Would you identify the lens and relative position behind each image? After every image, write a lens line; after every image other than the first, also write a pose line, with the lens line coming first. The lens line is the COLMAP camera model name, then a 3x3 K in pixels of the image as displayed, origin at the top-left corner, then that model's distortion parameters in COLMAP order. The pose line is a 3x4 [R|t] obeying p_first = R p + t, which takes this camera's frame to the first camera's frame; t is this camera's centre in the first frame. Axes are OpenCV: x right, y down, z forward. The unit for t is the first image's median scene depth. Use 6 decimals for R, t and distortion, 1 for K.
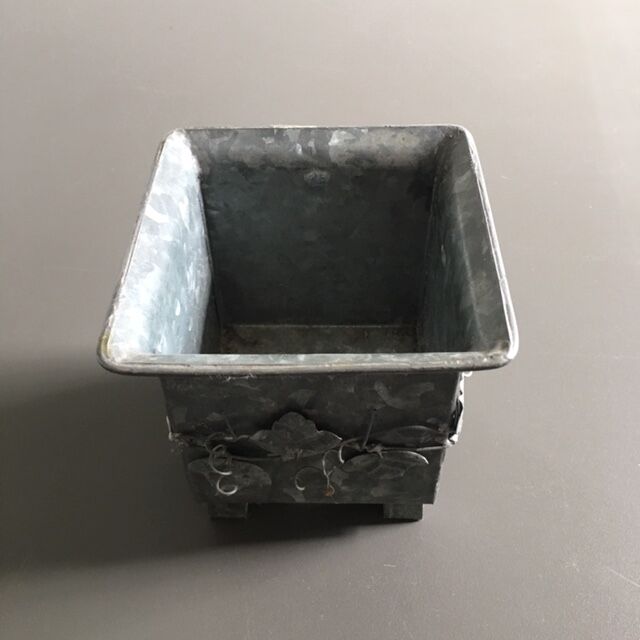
lens RADIAL K [[693.2, 0, 320.0], [0, 693.2, 320.0], [0, 0, 1]] dist [0.004005, 0.000604]
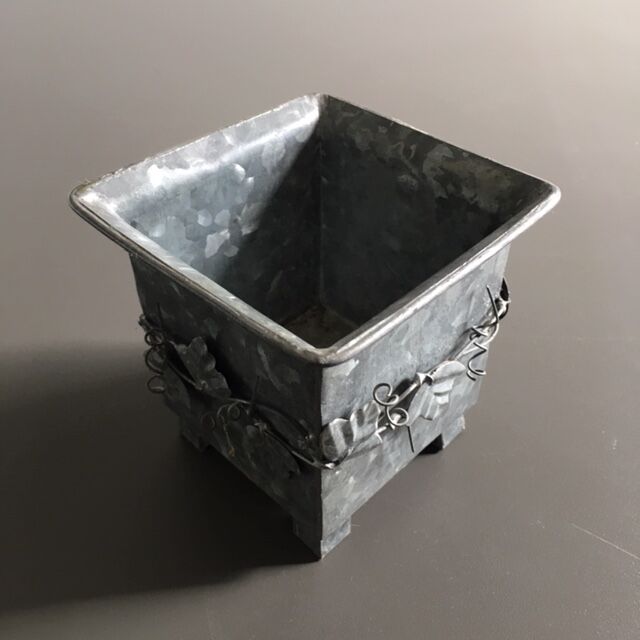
lens RADIAL K [[693.2, 0, 320.0], [0, 693.2, 320.0], [0, 0, 1]] dist [0.004005, 0.000604]
pose [[0.715321, 0.470380, -0.516777, 0.510681], [-0.522938, 0.850866, 0.050626, -0.028352], [0.463522, 0.234028, 0.854622, 0.164019]]
